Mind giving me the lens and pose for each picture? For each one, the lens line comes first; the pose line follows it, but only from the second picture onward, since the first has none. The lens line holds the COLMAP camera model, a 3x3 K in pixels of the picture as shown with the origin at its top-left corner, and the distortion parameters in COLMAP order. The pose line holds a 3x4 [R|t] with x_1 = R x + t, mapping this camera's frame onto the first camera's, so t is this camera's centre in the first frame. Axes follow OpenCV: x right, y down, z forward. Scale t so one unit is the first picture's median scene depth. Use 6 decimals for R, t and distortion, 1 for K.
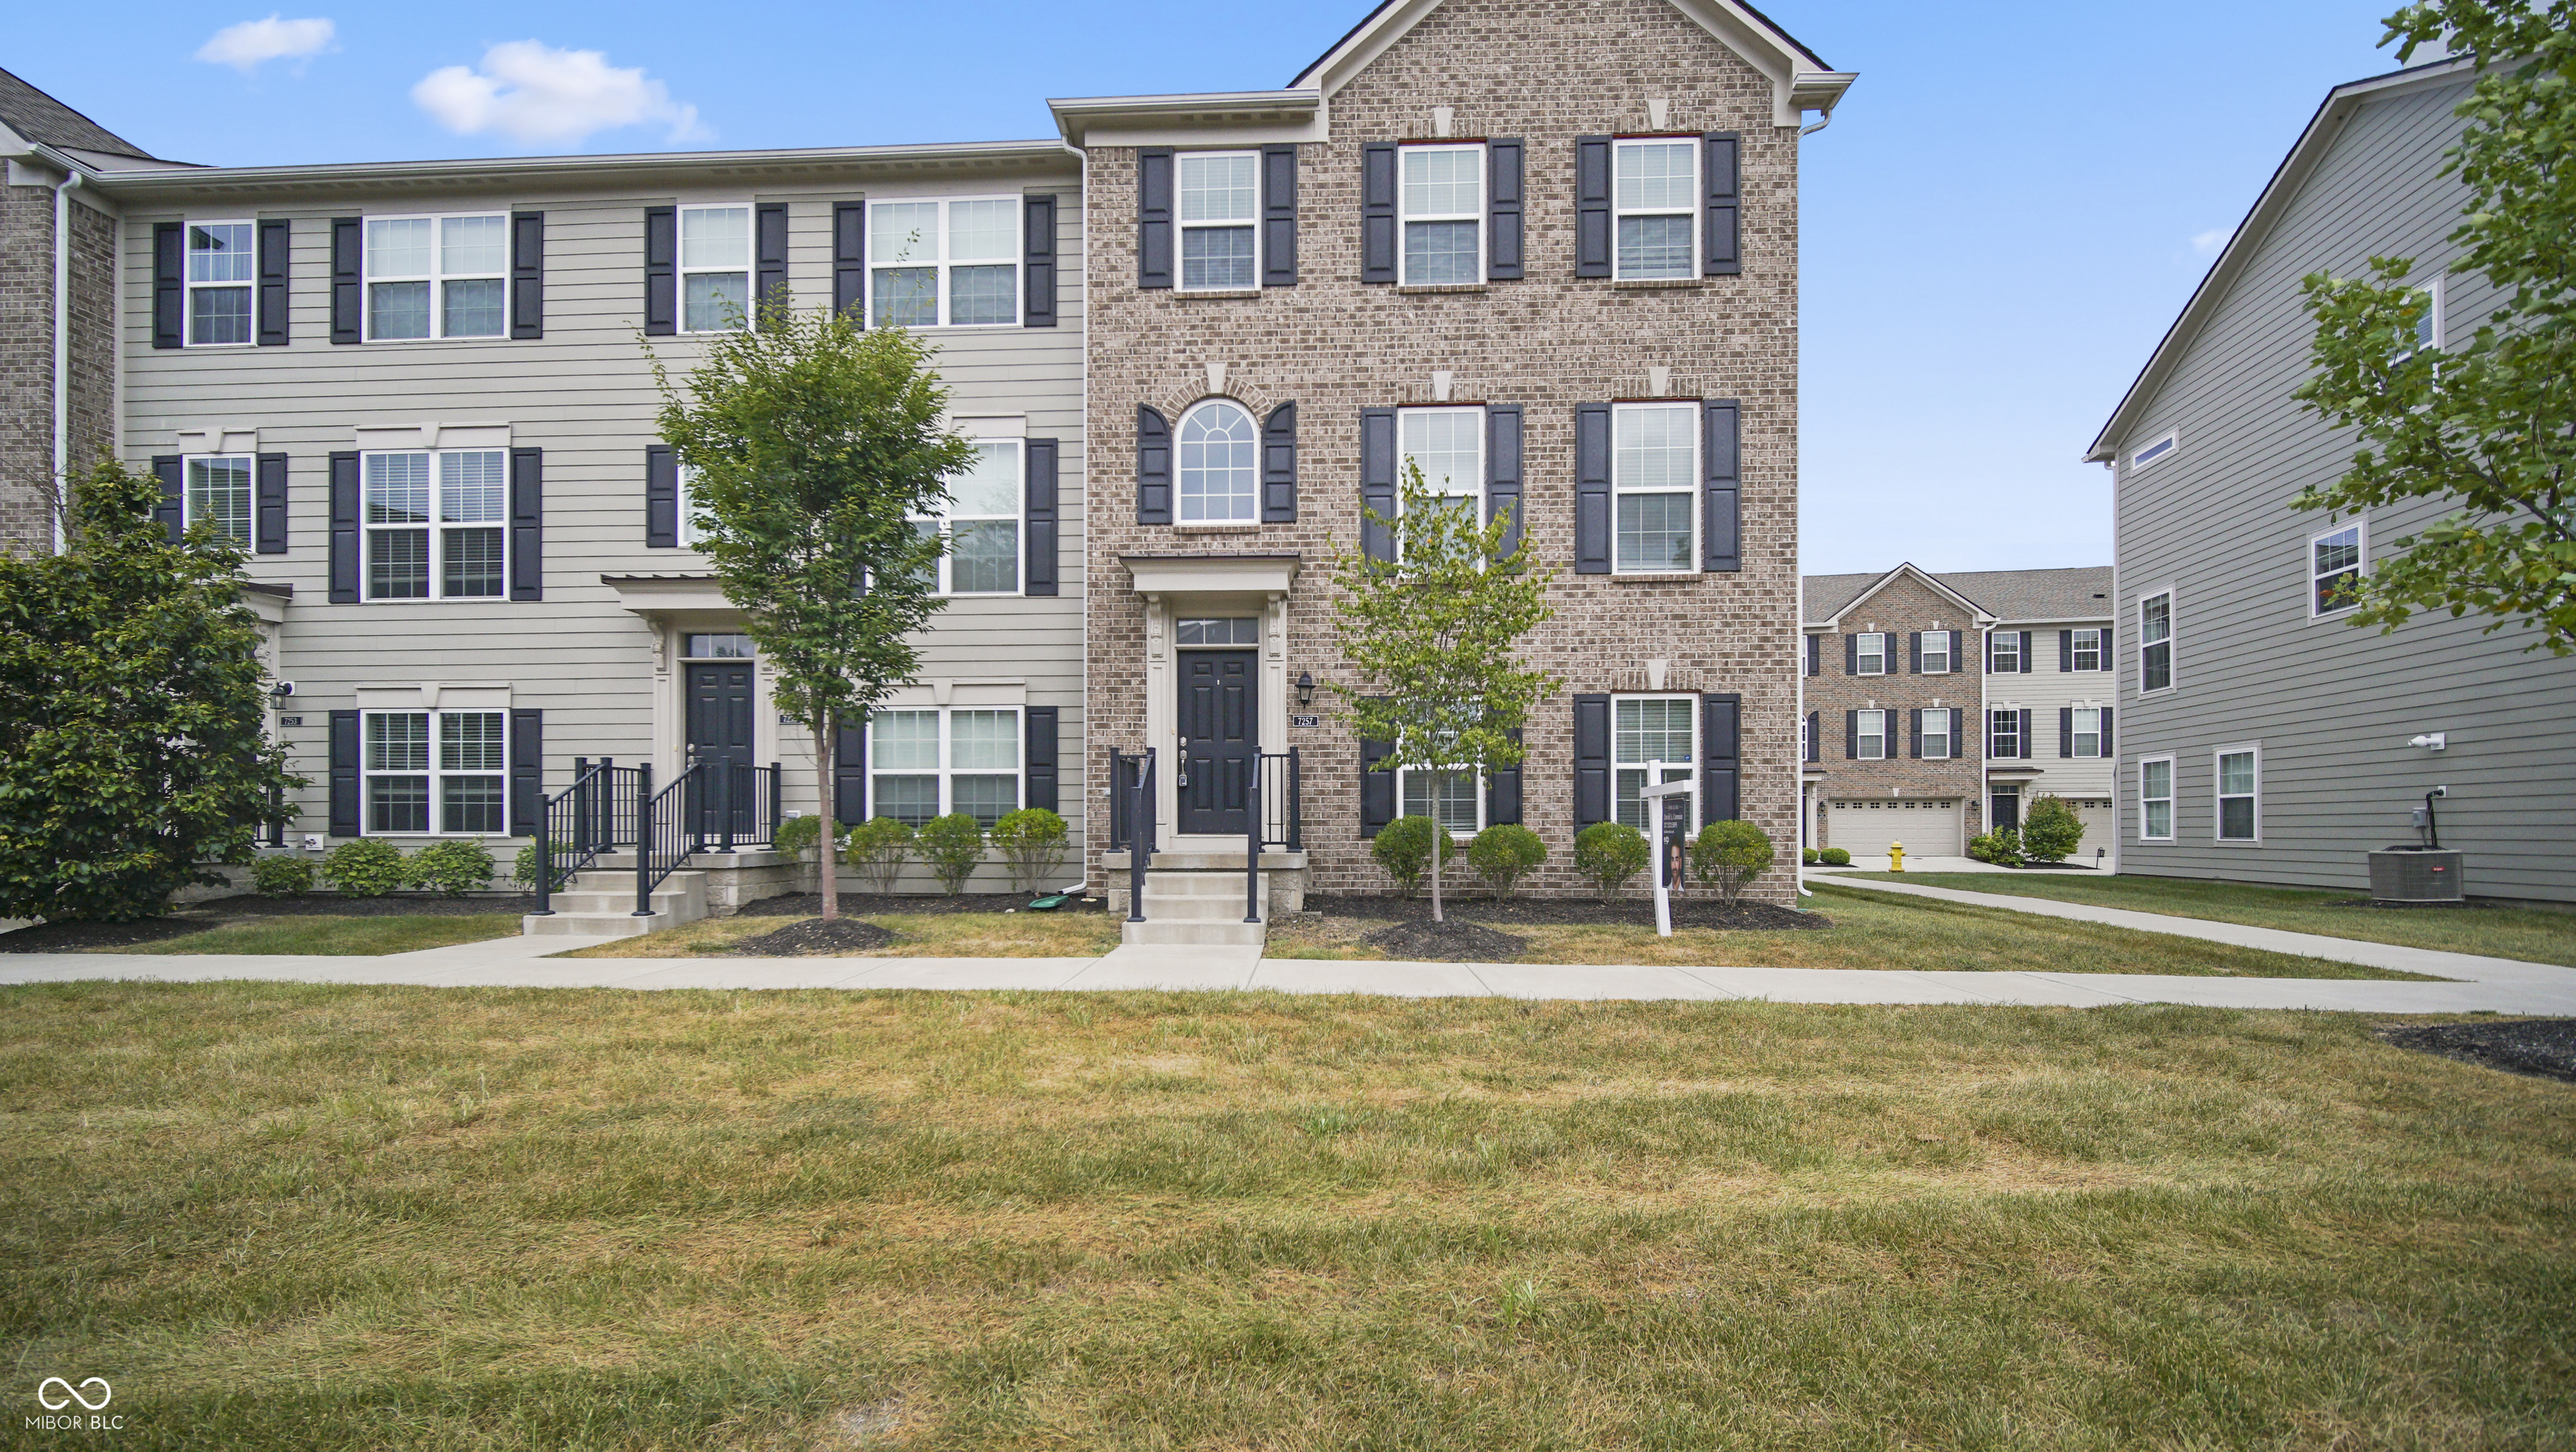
lens RADIAL K [[1059.9, 0, 1361.7], [0, 1059.9, 830.5], [0, 0, 1]] dist [-0.000936, -0.000112]
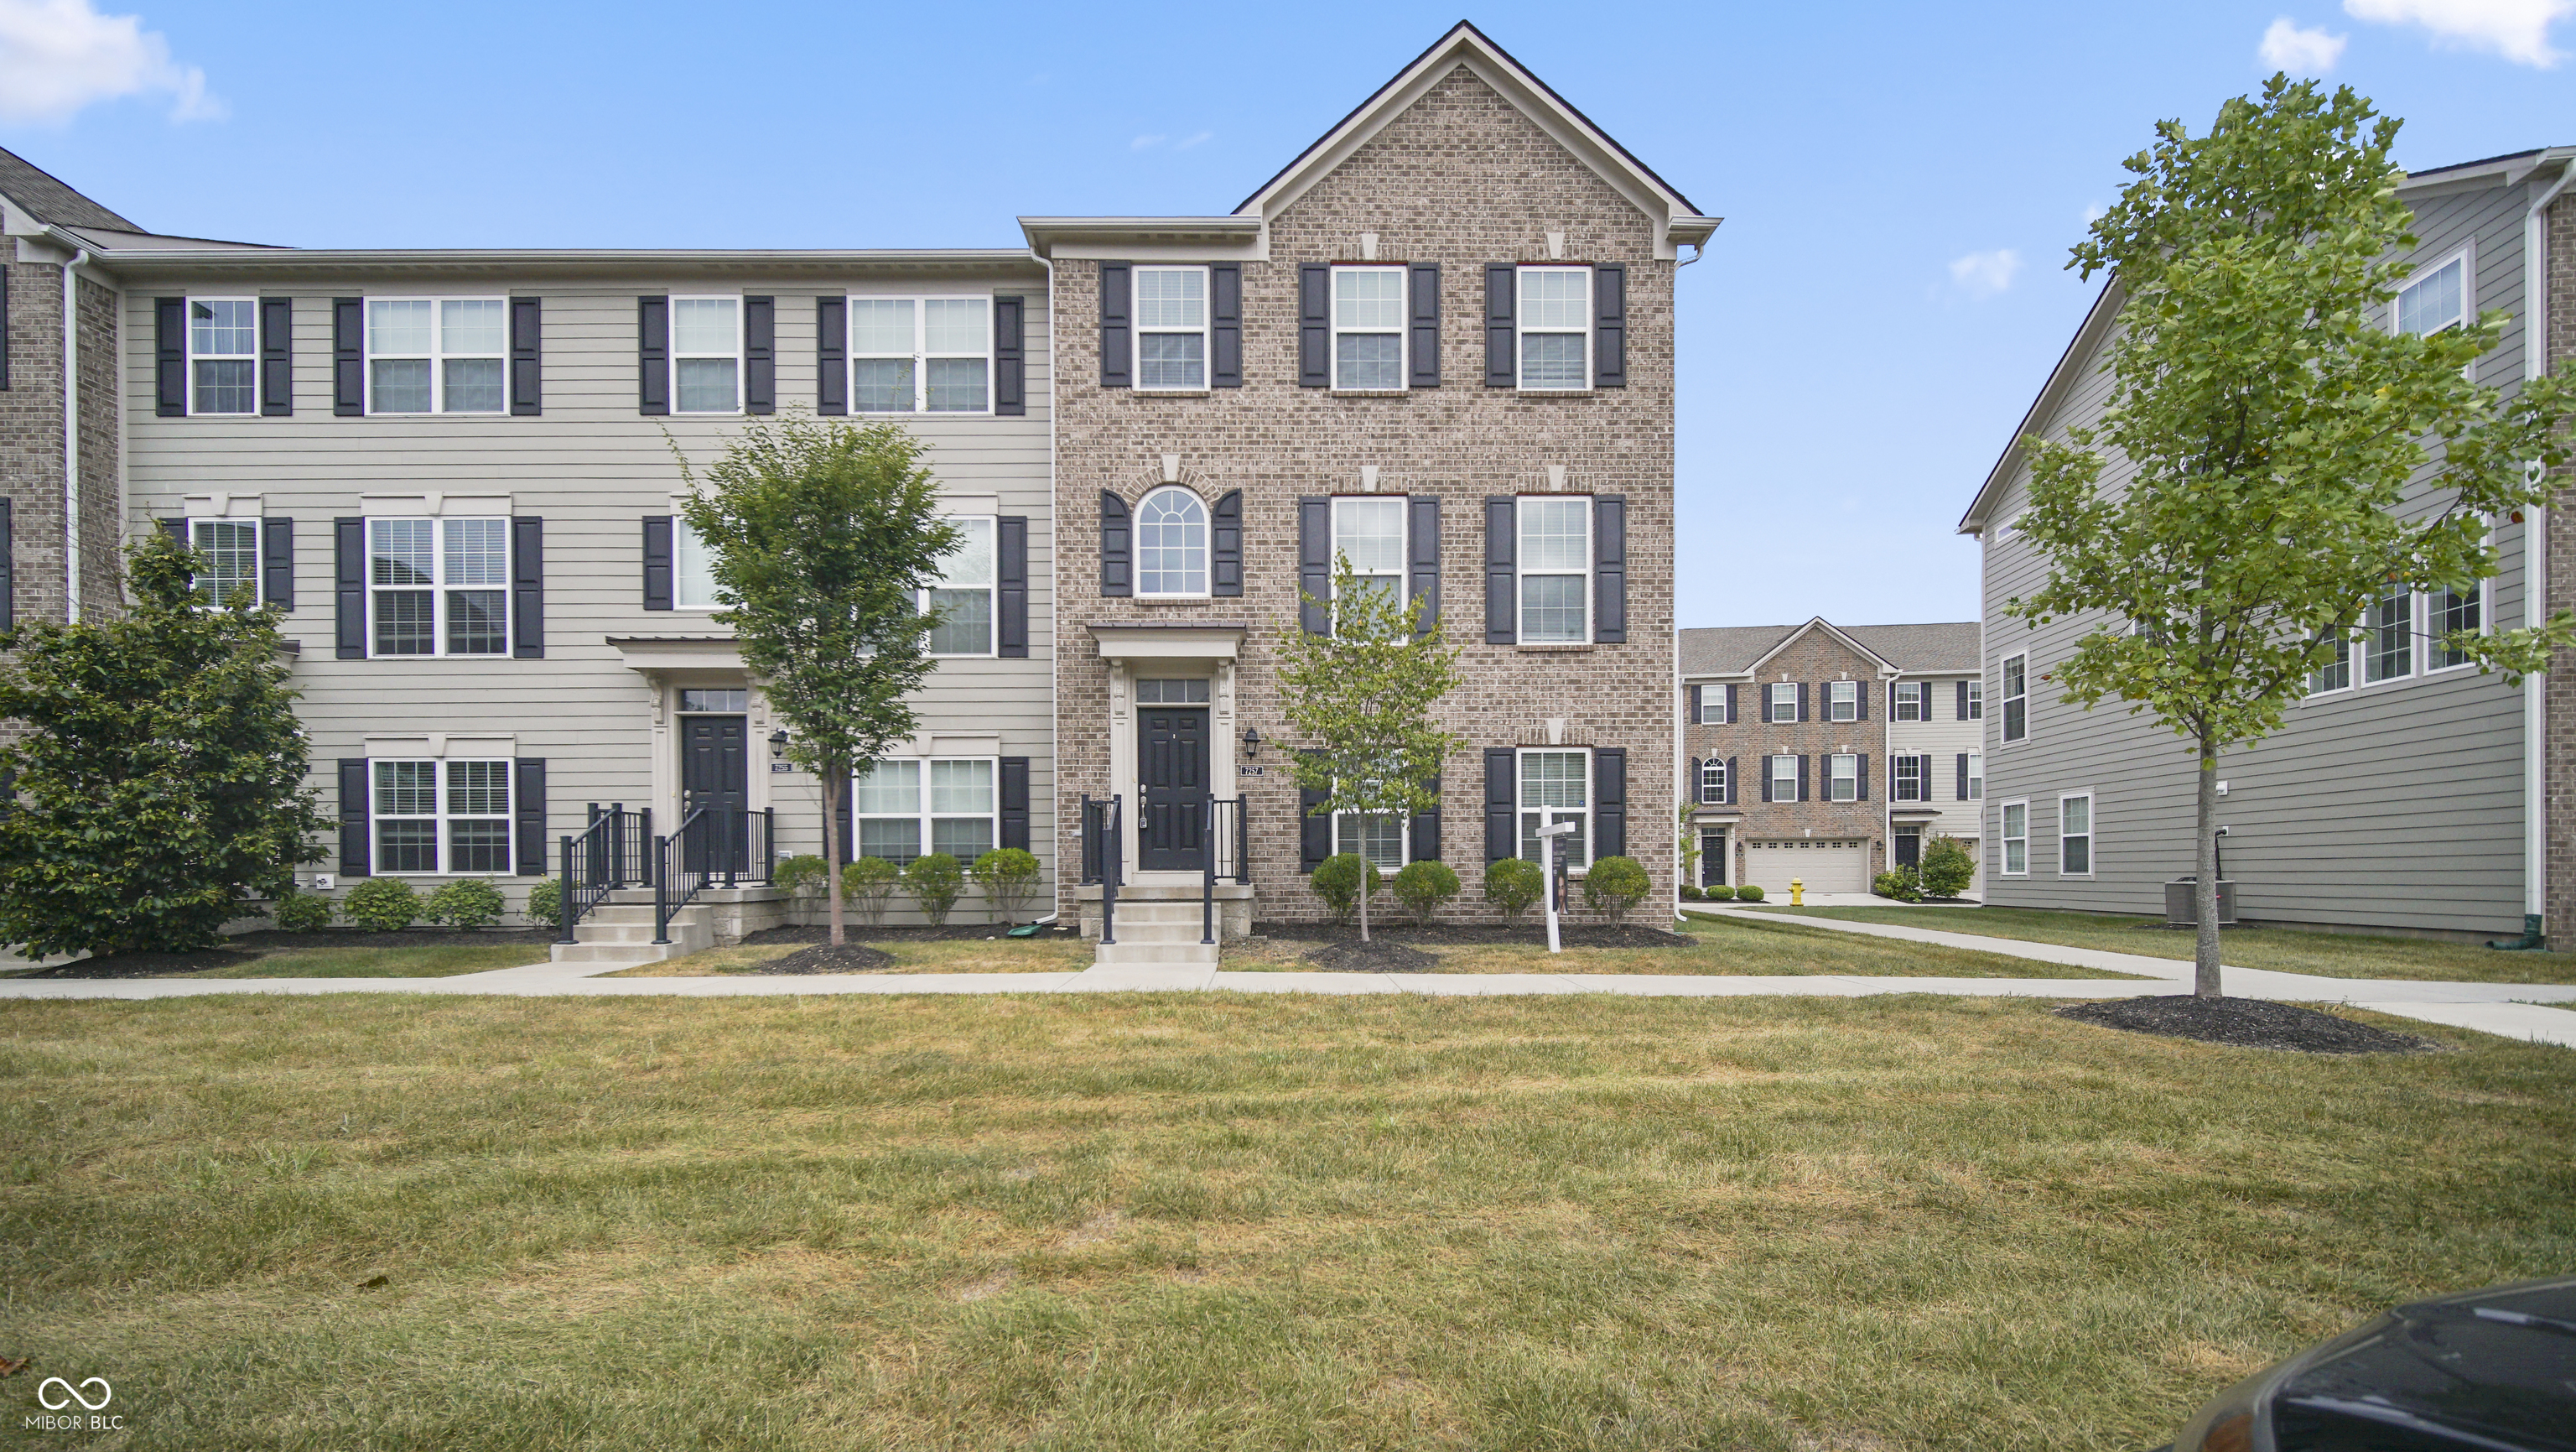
lens RADIAL K [[1105.0, 0, 1374.5], [0, 1105.0, 886.0], [0, 0, 1]] dist [0.002163, -0.000103]
pose [[0.998159, -0.004890, 0.060446, 0.006350], [0.004265, 0.999936, 0.010469, 0.008822], [-0.060493, -0.010191, 0.998117, -0.197700]]
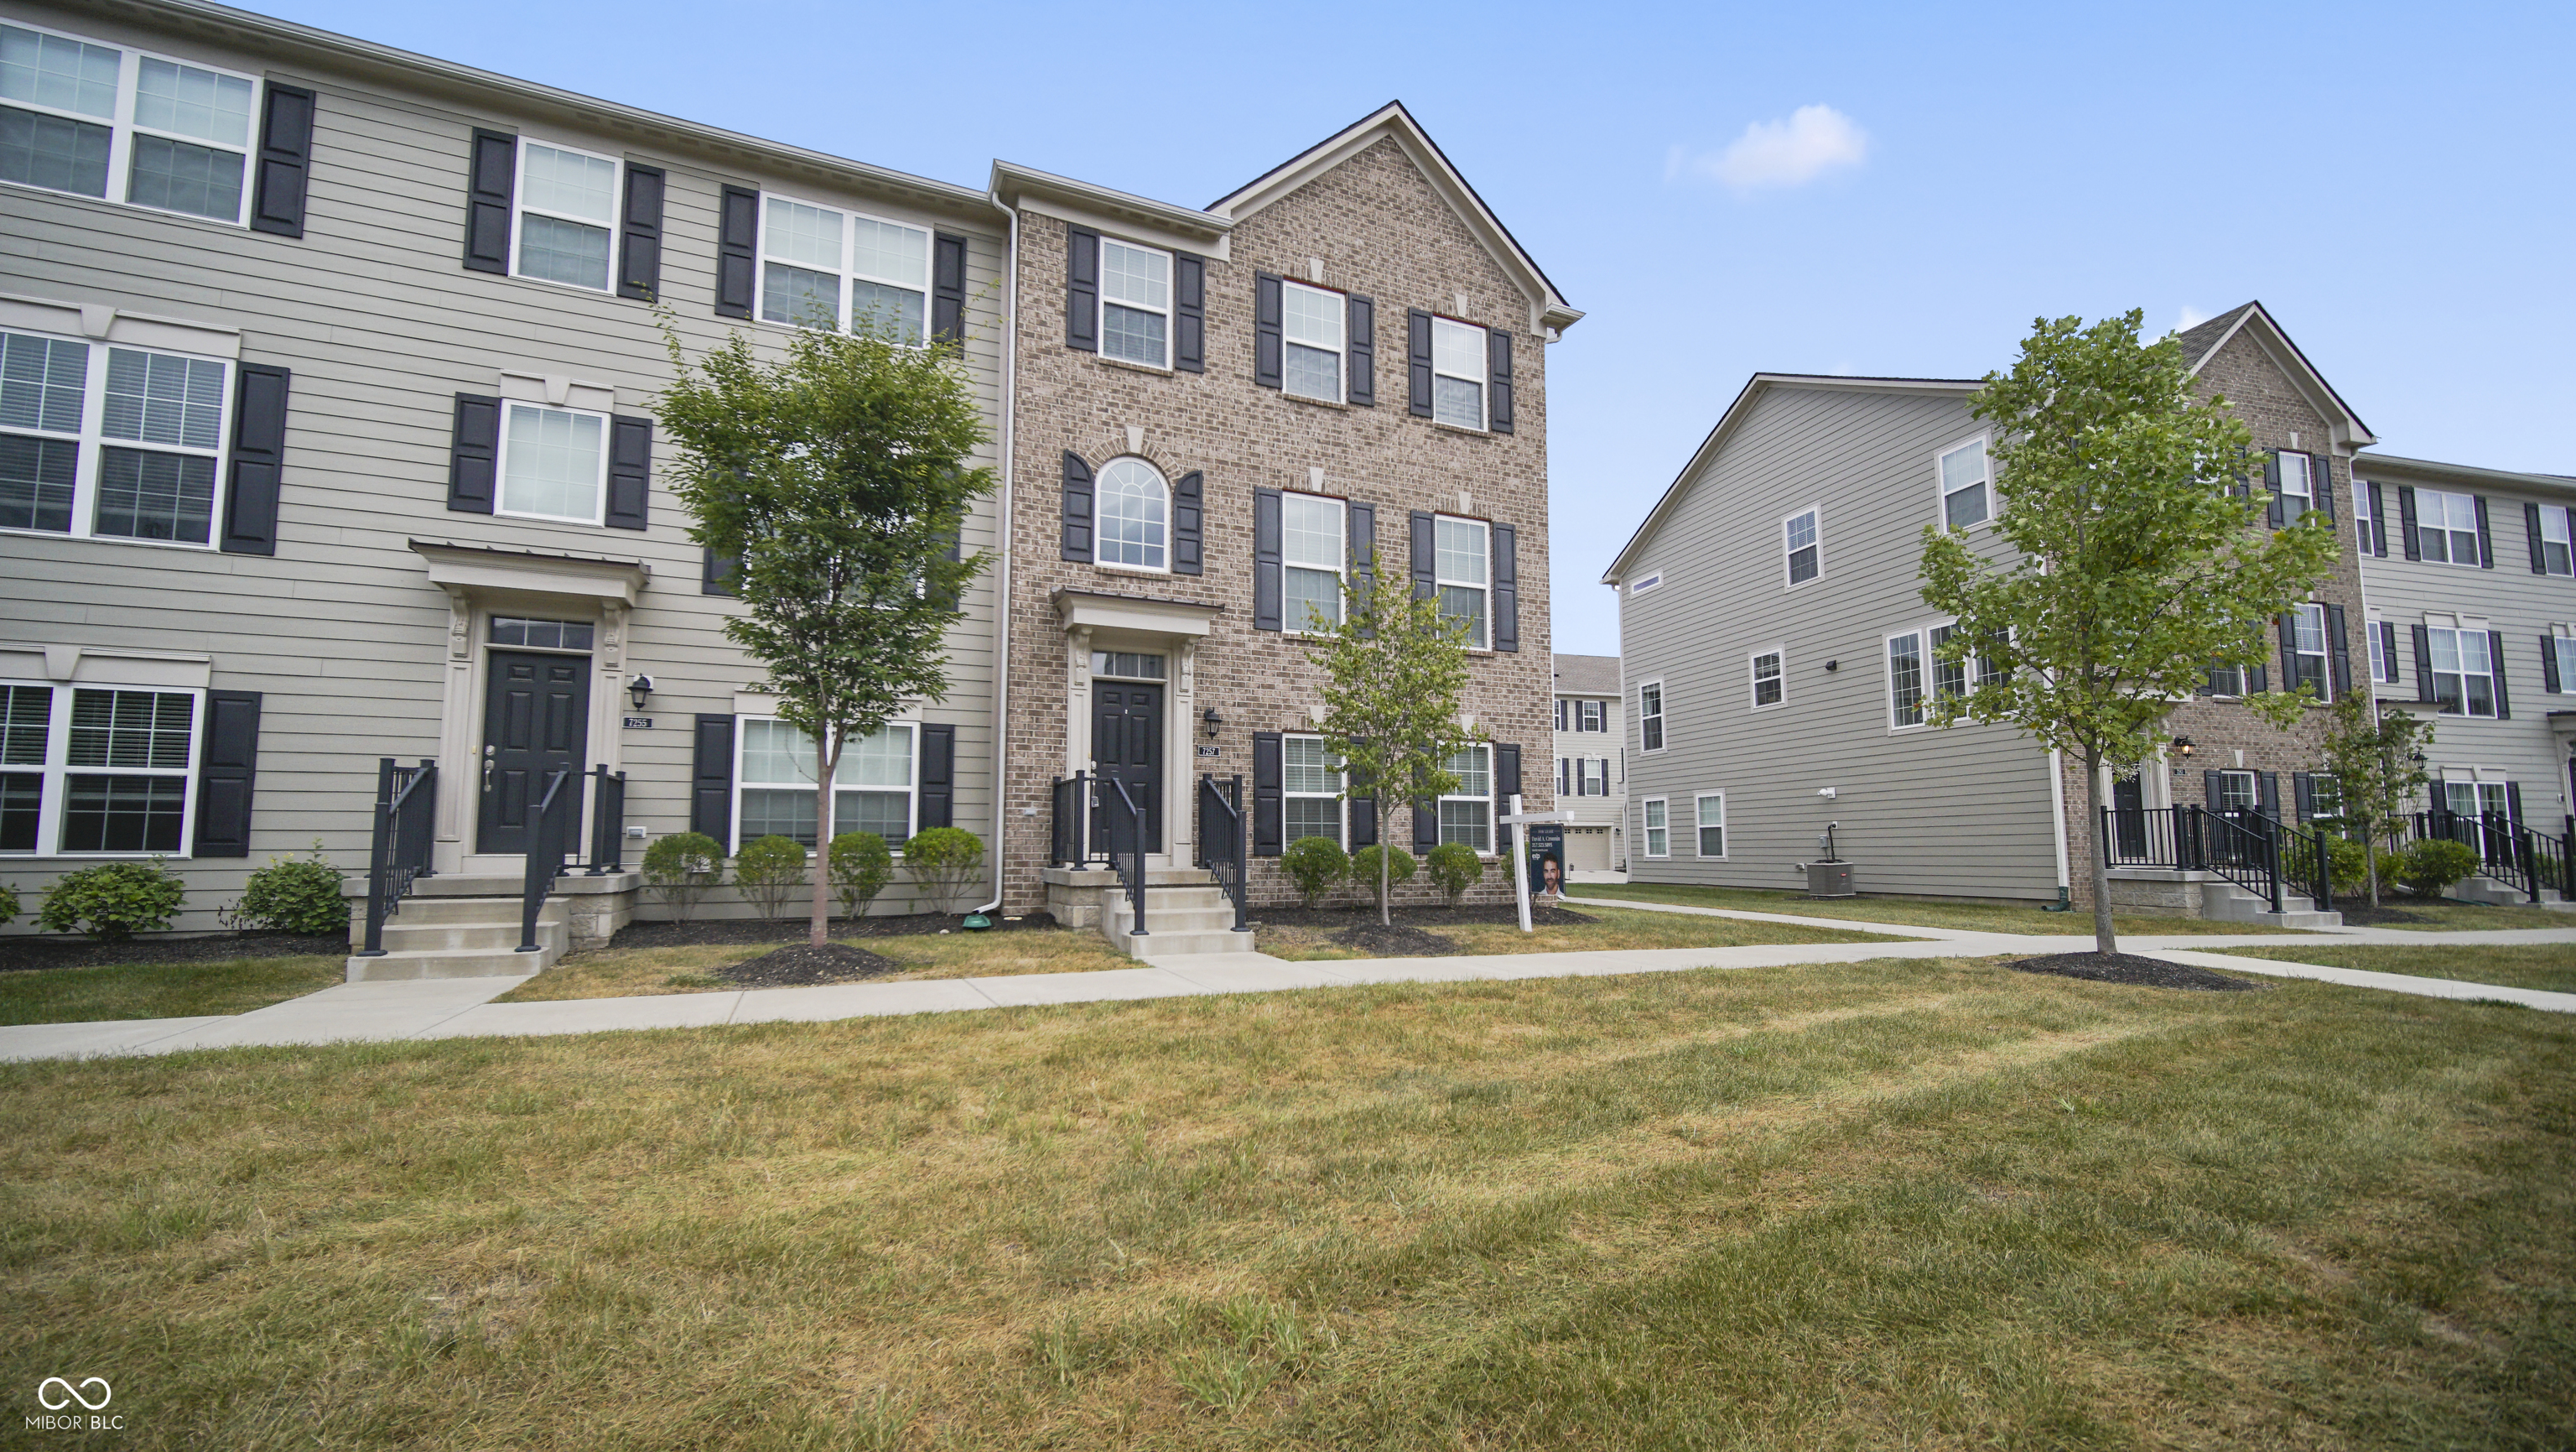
lens RADIAL K [[1023.0, 0, 1278.5], [0, 1023.0, 761.0], [0, 0, 1]] dist [0.000240, 0.000104]
pose [[0.897730, 0.038246, 0.438882, -0.459529], [0.000212, 0.996187, -0.087247, 0.001154], [-0.440545, 0.078418, 0.894299, 0.003146]]
